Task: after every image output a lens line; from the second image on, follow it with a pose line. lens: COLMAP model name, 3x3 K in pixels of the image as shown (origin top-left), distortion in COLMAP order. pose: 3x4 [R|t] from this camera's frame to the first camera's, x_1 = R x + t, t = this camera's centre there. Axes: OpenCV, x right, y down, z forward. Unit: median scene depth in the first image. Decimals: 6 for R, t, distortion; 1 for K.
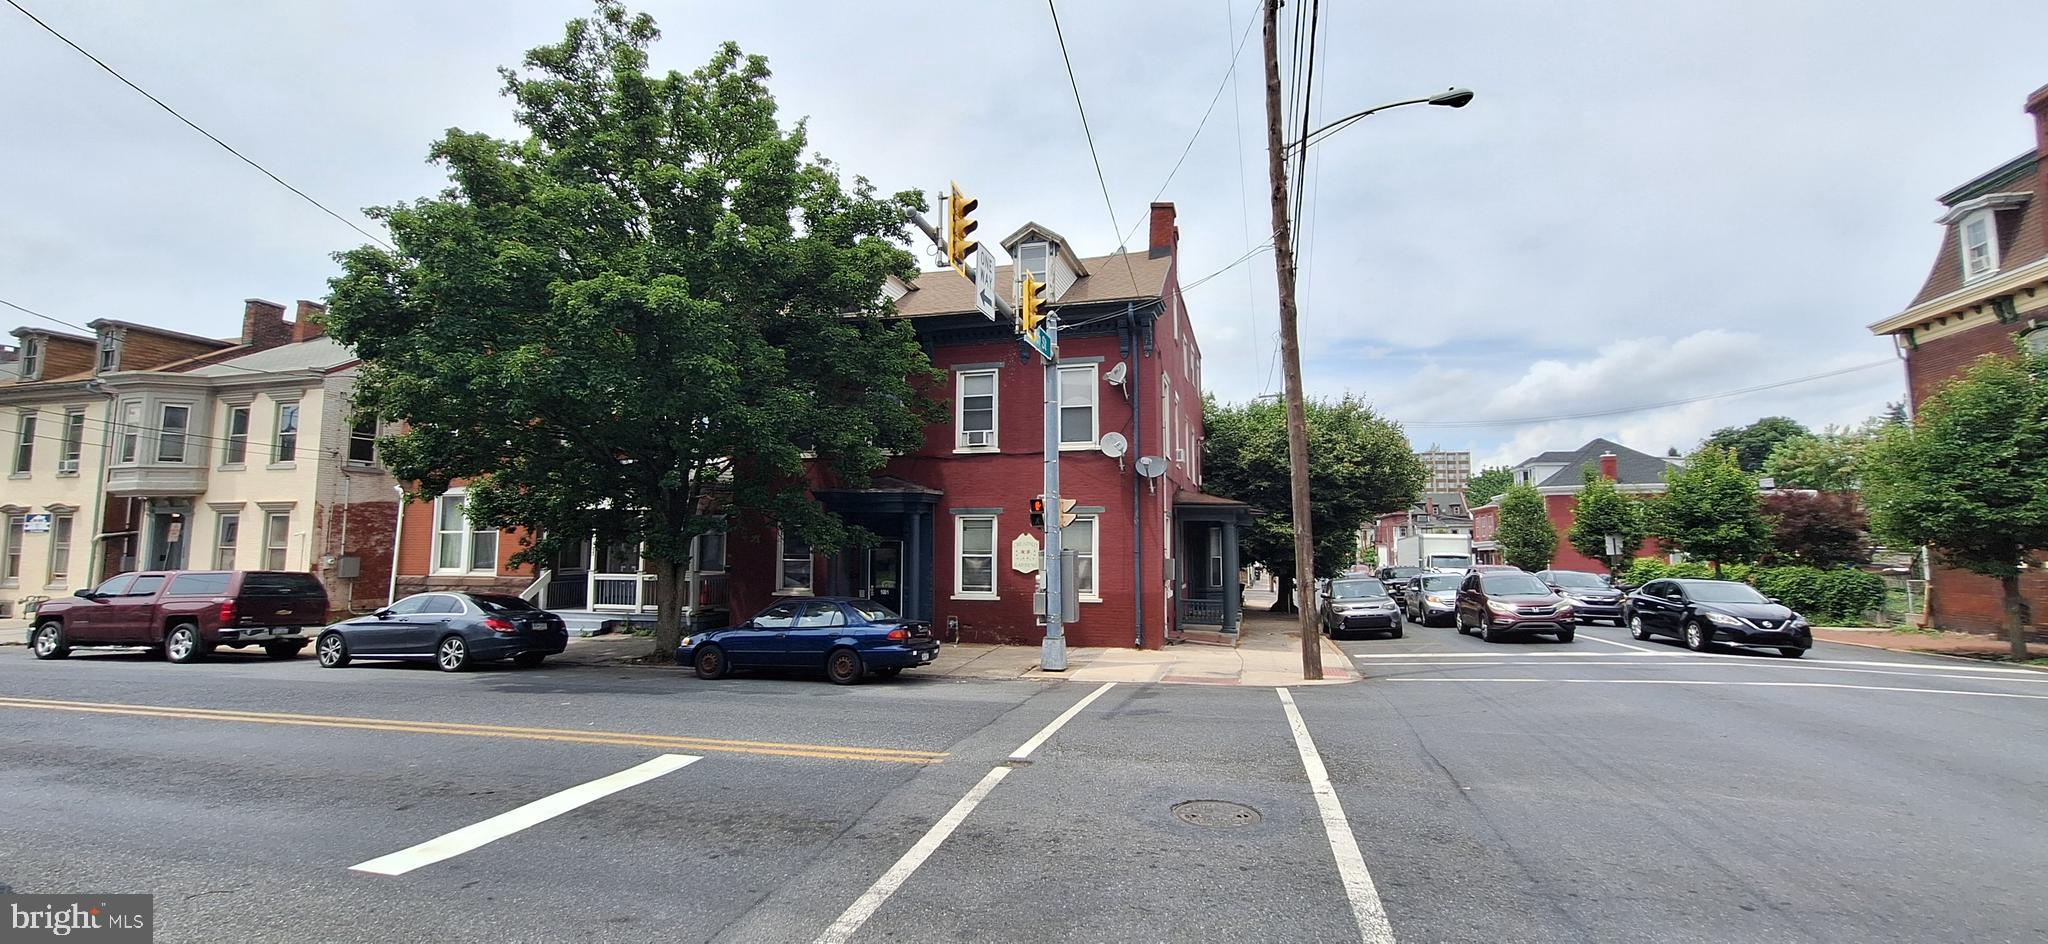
lens RADIAL K [[821.0, 0, 1024.0], [0, 821.0, 472.0], [0, 0, 1]] dist [-0.002205, -0.000034]
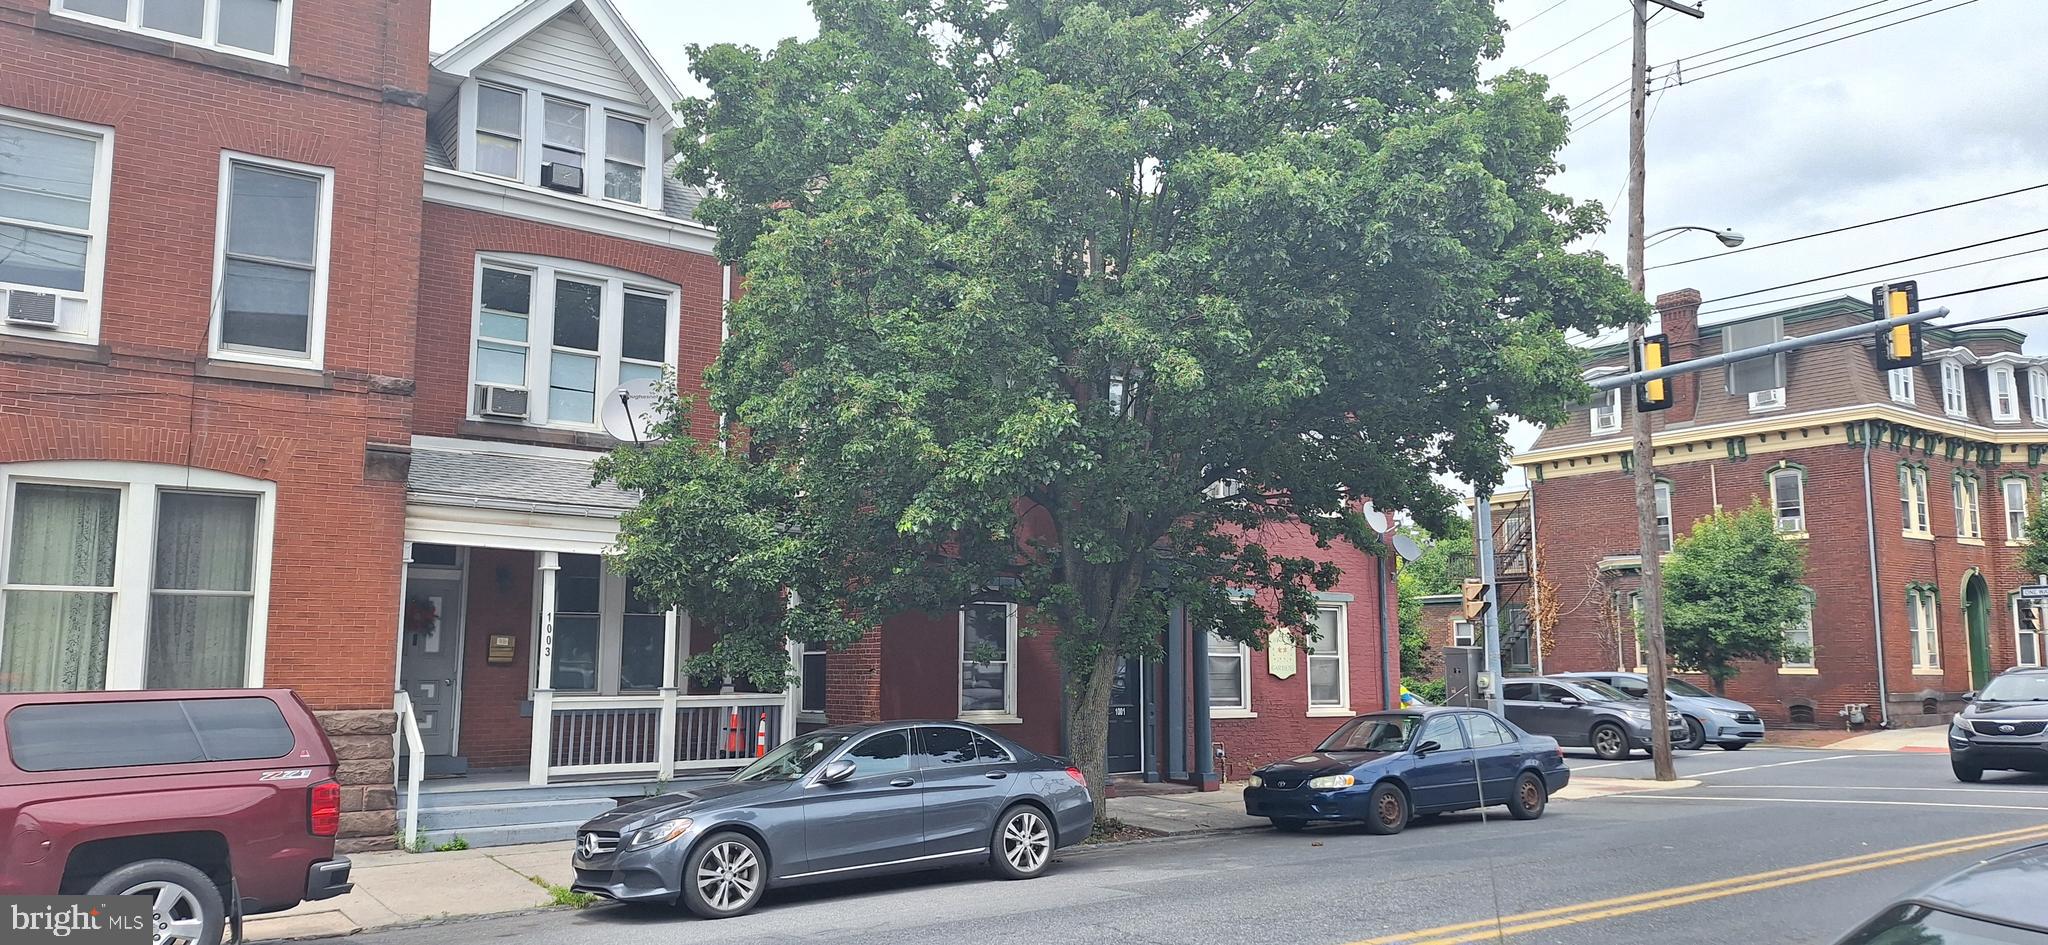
lens RADIAL K [[1397.6, 0, 1001.5], [0, 1397.6, 474.6], [0, 0, 1]] dist [0.097097, -0.117020]
pose [[0.638222, 0.103581, 0.762853, -1.102202], [-0.066806, 0.994621, -0.079160, 0.056192], [-0.766949, -0.000441, 0.641708, 0.374884]]
